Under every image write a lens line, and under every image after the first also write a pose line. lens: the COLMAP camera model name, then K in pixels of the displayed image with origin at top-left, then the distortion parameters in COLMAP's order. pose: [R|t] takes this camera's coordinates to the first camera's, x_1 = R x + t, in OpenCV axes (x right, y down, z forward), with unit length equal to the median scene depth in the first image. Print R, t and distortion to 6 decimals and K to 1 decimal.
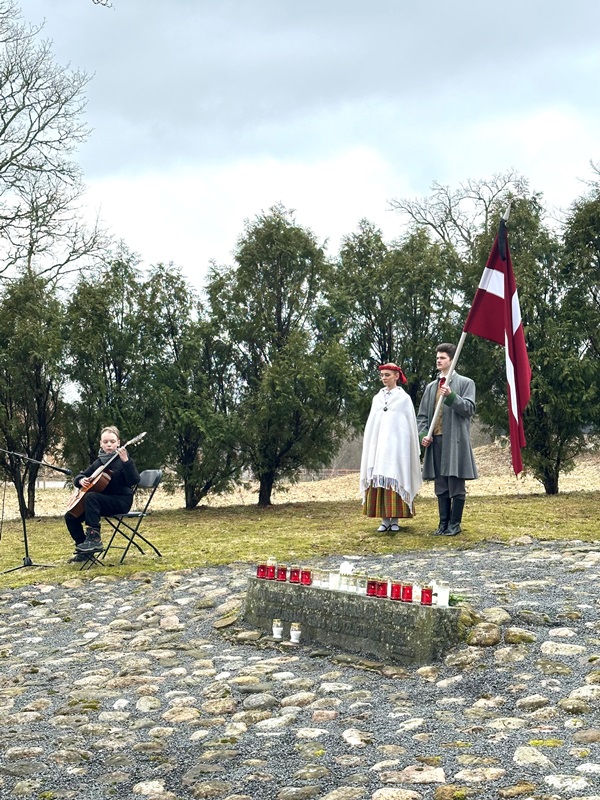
lens RADIAL K [[1213.2, 0, 300.1], [0, 1213.2, 402.9], [0, 0, 1]] dist [0.099279, 0.000000]
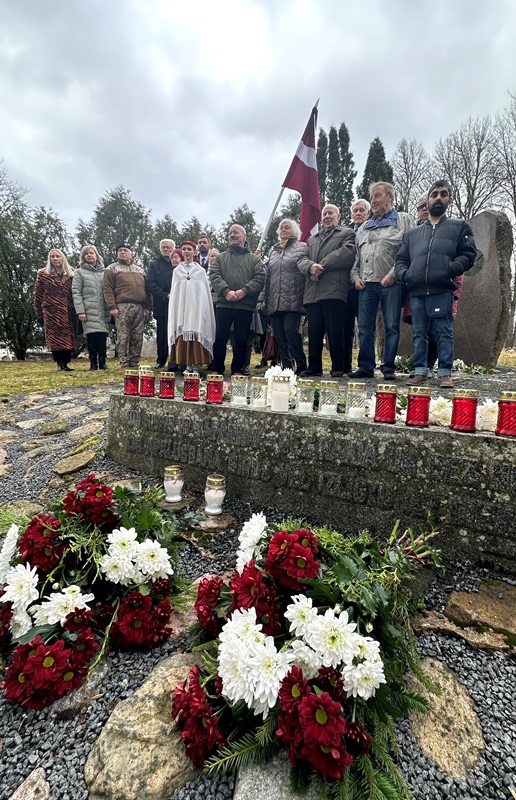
lens RADIAL K [[348.8, 0, 284.3], [0, 348.8, 397.0], [0, 0, 1]] dist [-0.010276, 0.000925]
pose [[0.912437, -0.037035, 0.407539, -0.017042], [-0.027838, 0.987972, 0.152106, 0.057633], [-0.408270, -0.150132, 0.900431, 0.401830]]
